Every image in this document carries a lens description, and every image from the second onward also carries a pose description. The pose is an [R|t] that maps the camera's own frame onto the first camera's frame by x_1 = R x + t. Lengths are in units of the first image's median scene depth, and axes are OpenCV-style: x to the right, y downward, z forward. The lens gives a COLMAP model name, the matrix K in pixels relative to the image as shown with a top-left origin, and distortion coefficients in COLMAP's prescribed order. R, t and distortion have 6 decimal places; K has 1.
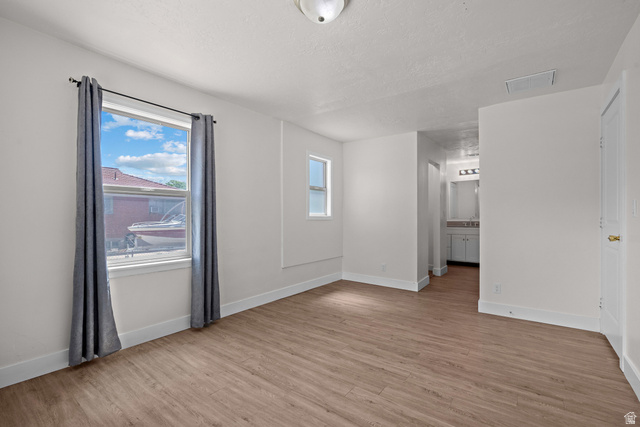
lens RADIAL K [[284.9, 0, 320.0], [0, 284.9, 213.5], [0, 0, 1]] dist [-0.000222, 0.000046]
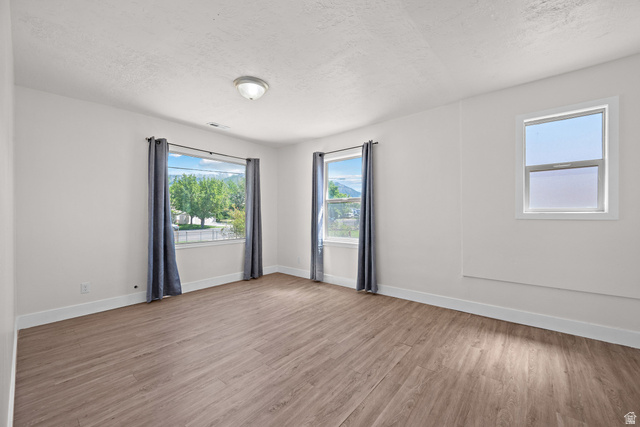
lens RADIAL K [[244.5, 0, 320.0], [0, 244.5, 213.5], [0, 0, 1]] dist [-0.000259, -0.000059]
pose [[-0.026400, -0.007744, -0.999621, 0.856790], [0.015302, 0.999850, -0.008150, 0.010747], [0.999534, -0.015512, -0.026278, 0.859262]]
